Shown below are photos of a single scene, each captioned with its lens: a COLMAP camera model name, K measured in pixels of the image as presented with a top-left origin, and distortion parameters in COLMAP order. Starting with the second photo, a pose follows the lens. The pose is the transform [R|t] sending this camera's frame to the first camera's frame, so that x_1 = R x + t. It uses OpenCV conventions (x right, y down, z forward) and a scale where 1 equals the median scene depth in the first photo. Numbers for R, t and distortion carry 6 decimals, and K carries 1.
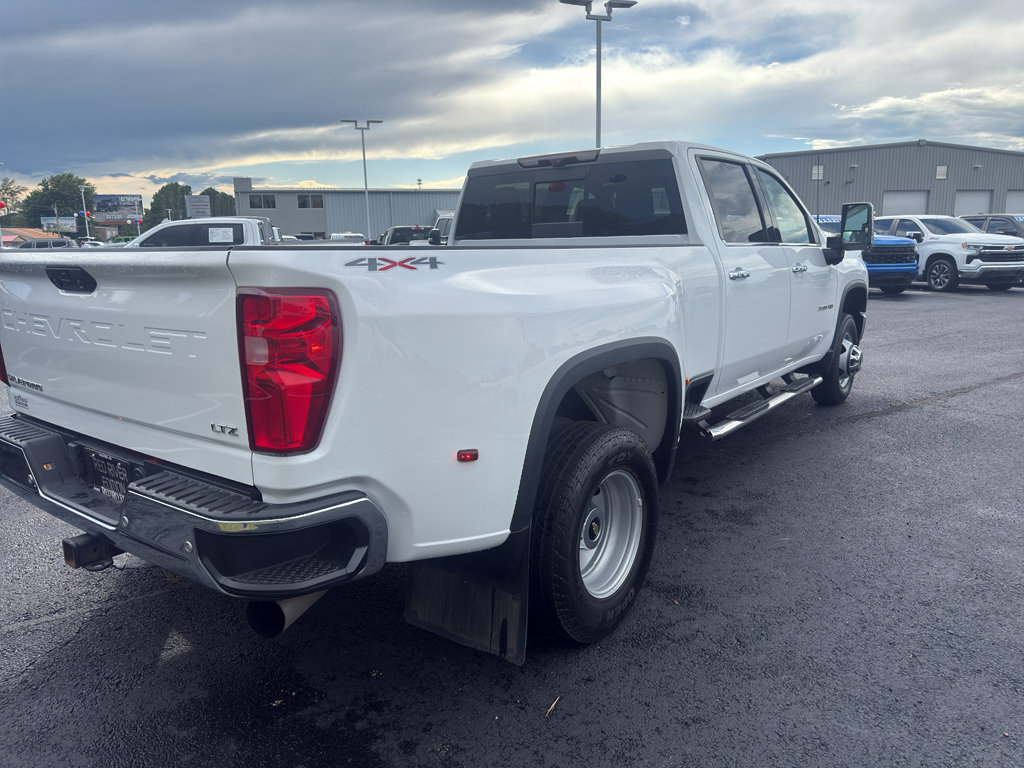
lens RADIAL K [[719.0, 0, 514.3], [0, 719.0, 370.4], [0, 0, 1]] dist [0.053635, -0.069178]
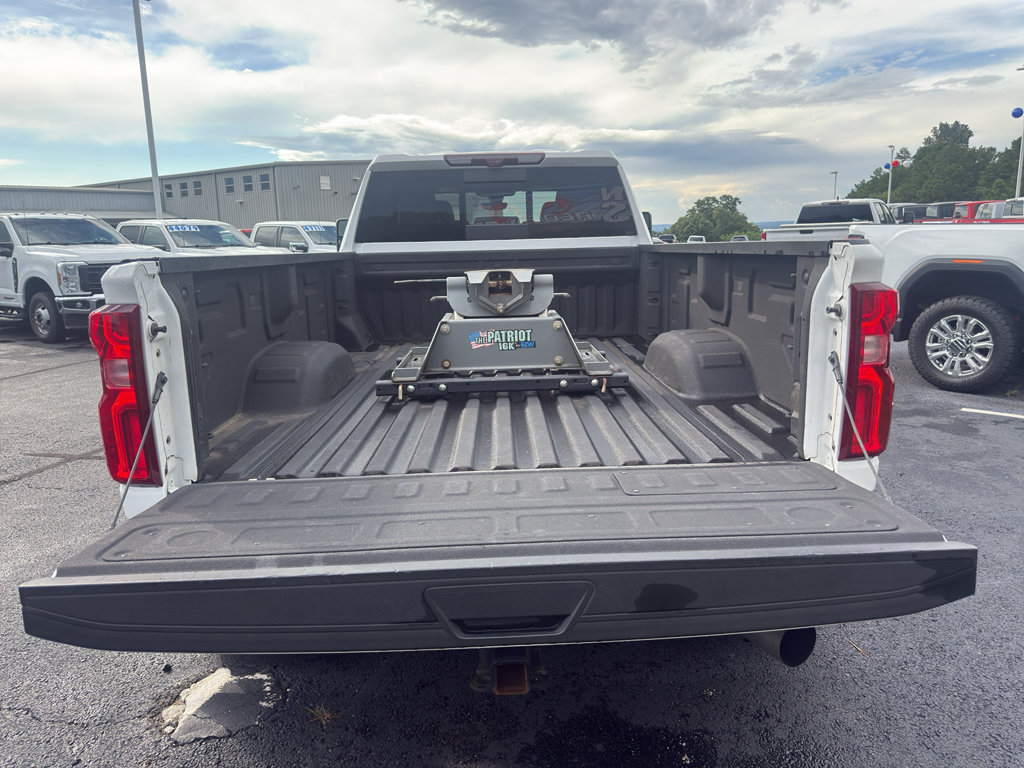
lens RADIAL K [[731.4, 0, 511.3], [0, 731.4, 371.6], [0, 0, 1]] dist [-0.001506, 0.002366]
pose [[0.771955, -0.117157, 0.624788, -0.122735], [0.123691, 0.991767, 0.033146, -0.008450], [-0.623527, 0.051693, 0.780091, 0.050532]]
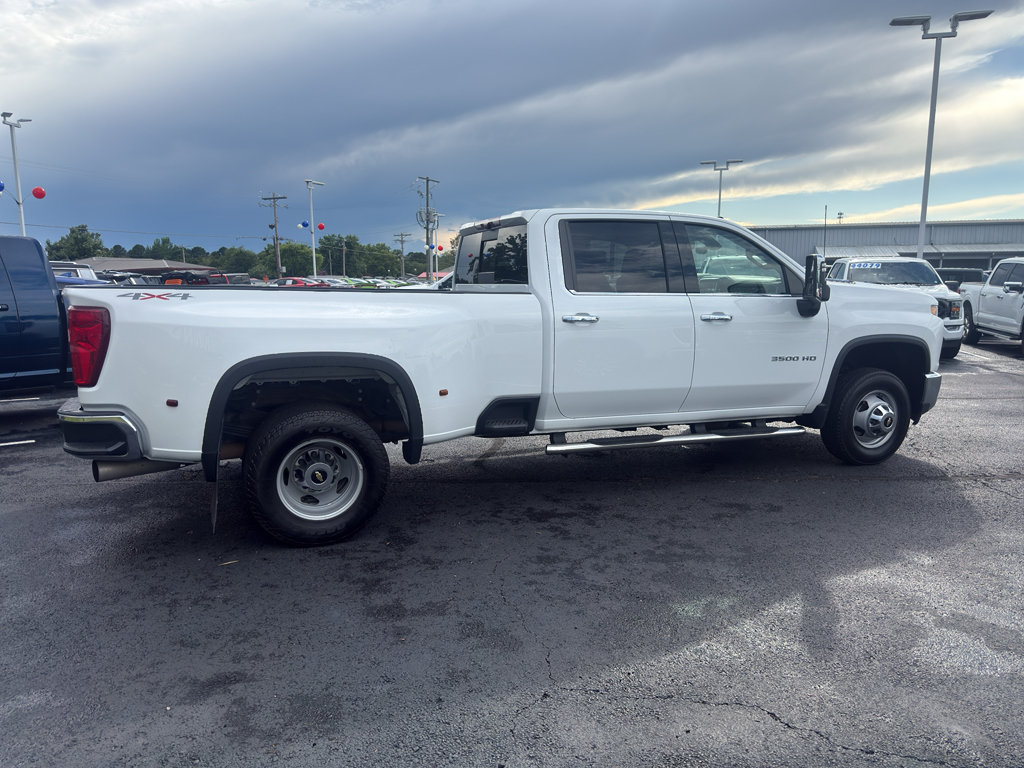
lens RADIAL K [[706.3, 0, 513.2], [0, 706.3, 405.1], [0, 0, 1]] dist [0.056498, -0.055657]
pose [[0.853274, 0.111285, -0.509449, 0.168681], [-0.111117, 0.993328, 0.030875, -0.002976], [0.509486, 0.030264, 0.859947, -0.011737]]
